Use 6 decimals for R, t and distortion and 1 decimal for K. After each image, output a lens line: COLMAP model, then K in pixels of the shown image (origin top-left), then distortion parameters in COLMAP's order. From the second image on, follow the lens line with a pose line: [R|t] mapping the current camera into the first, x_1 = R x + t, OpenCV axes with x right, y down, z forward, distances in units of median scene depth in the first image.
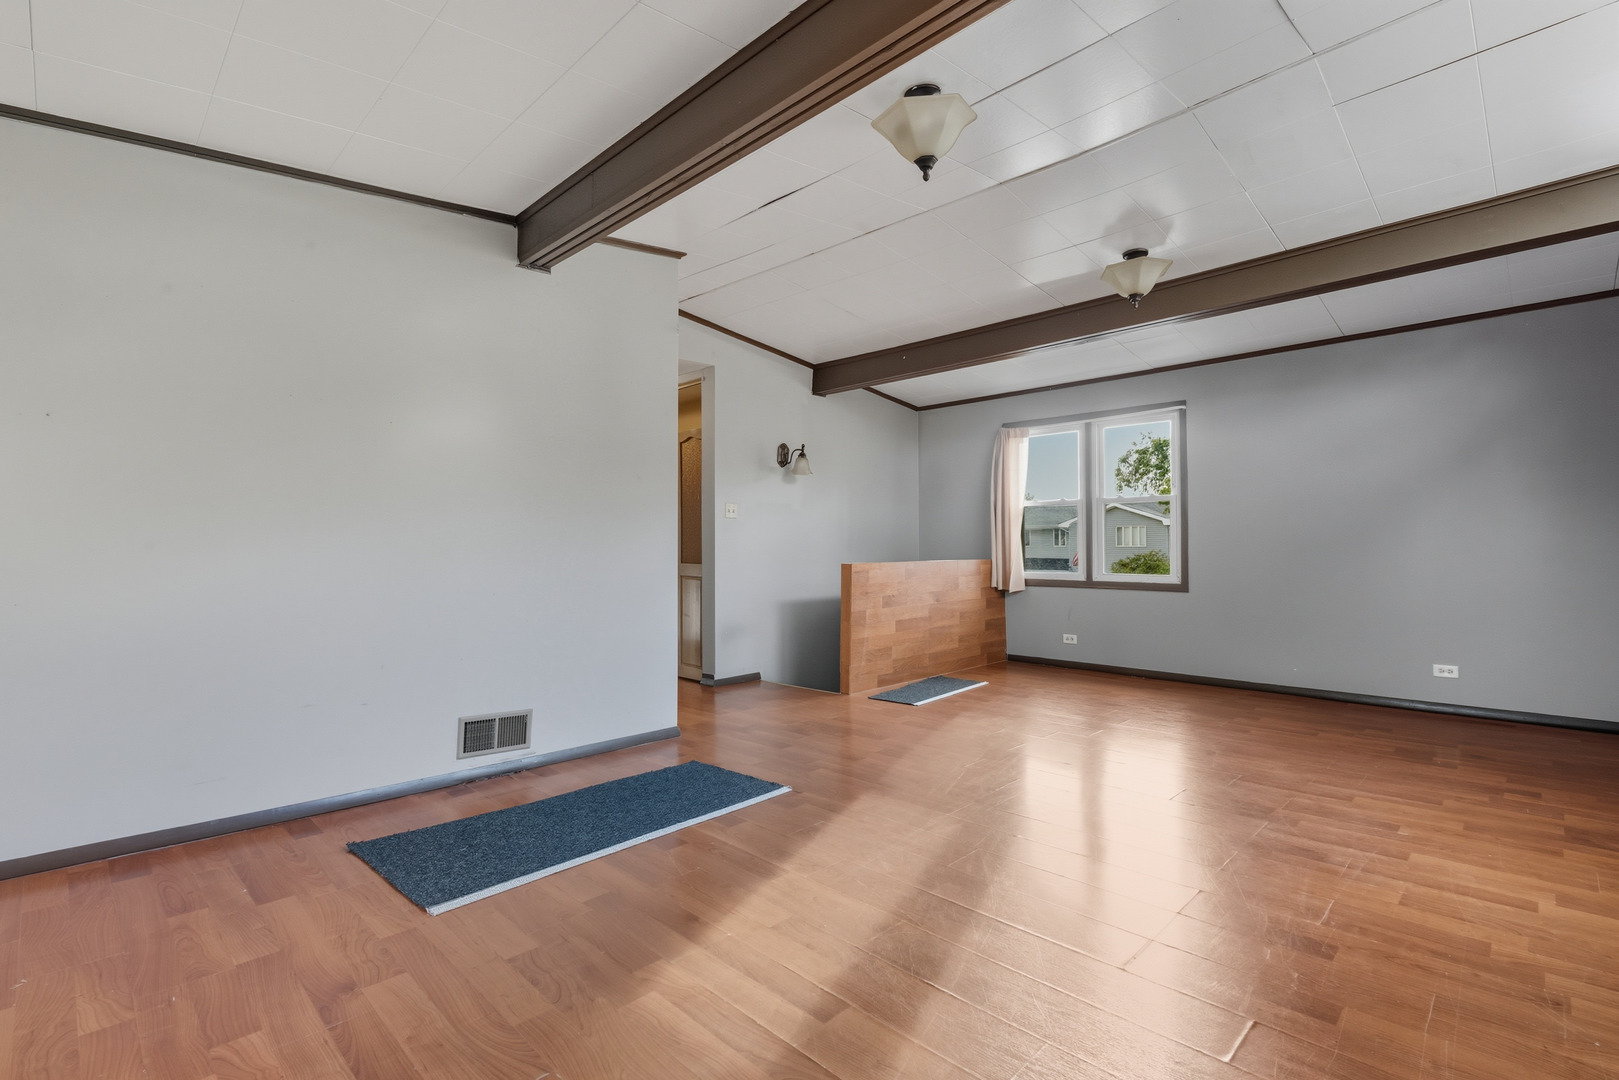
lens RADIAL K [[747.8, 0, 801.0], [0, 747.8, 543.6], [0, 0, 1]] dist [0.001683, 0.000420]
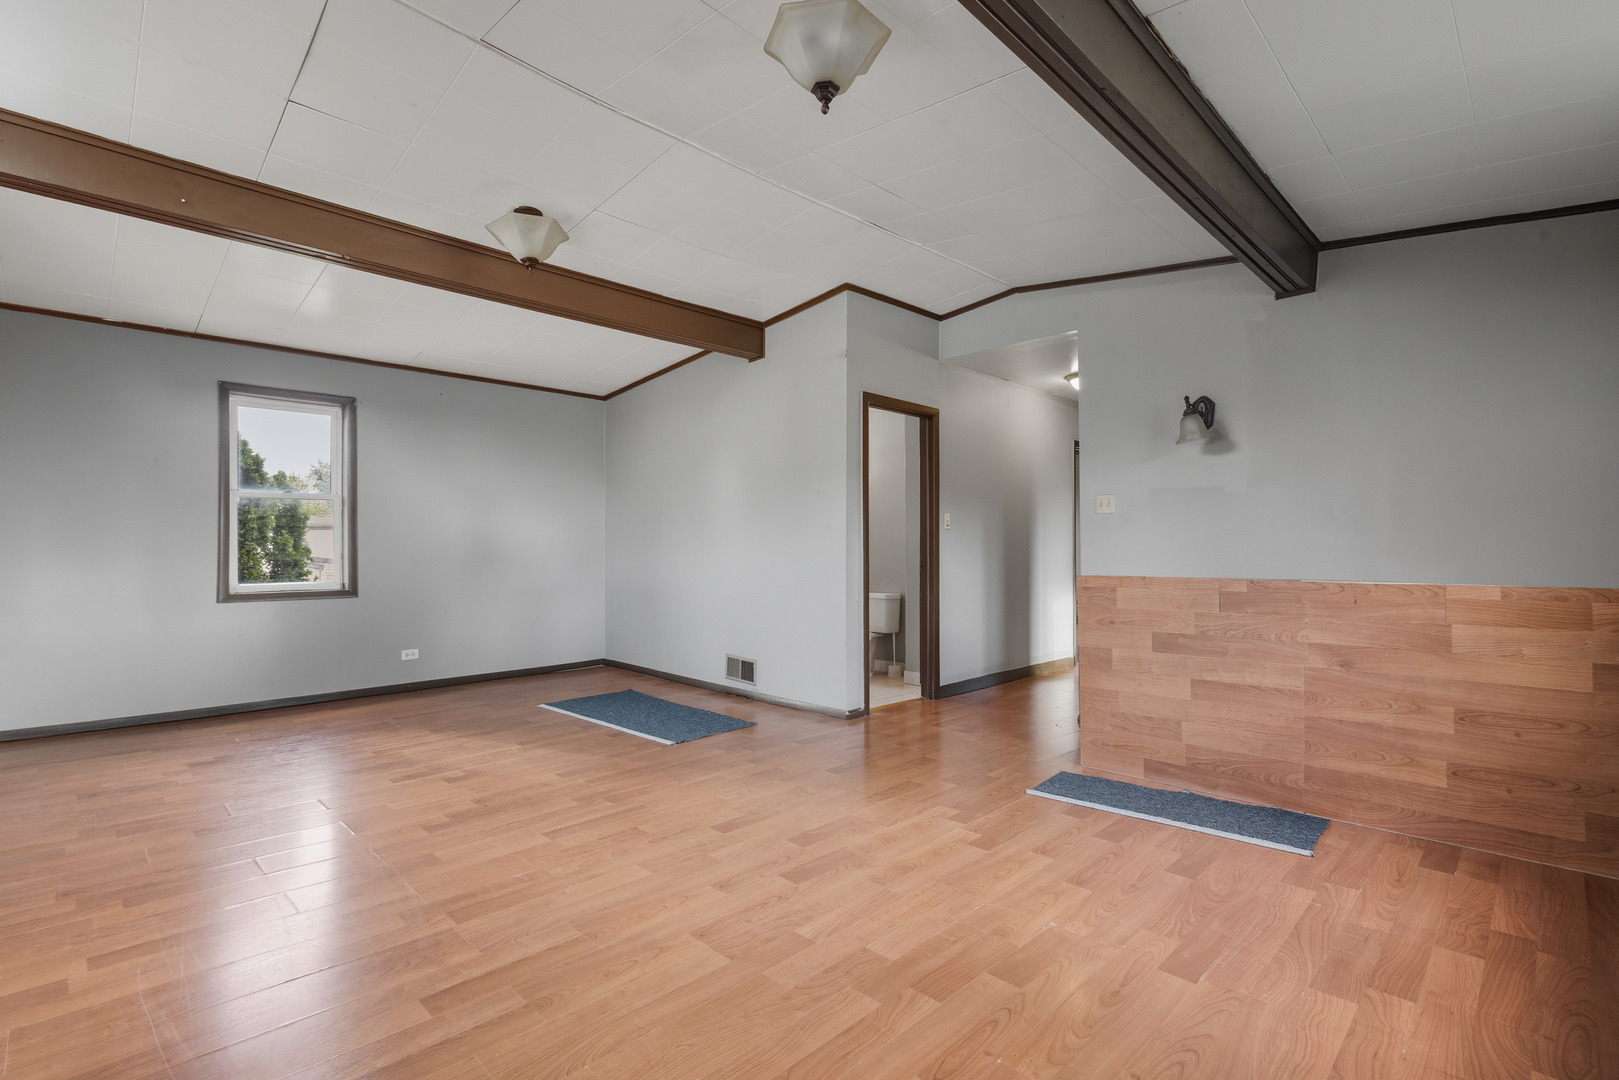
lens RADIAL K [[747.8, 0, 801.0], [0, 747.8, 543.6], [0, 0, 1]] dist [0.001683, 0.000420]
pose [[-0.001799, -0.002909, -0.999994, 0.831671], [0.003875, 0.999988, -0.002916, -0.001931], [0.999991, -0.003881, -0.001788, 0.821765]]
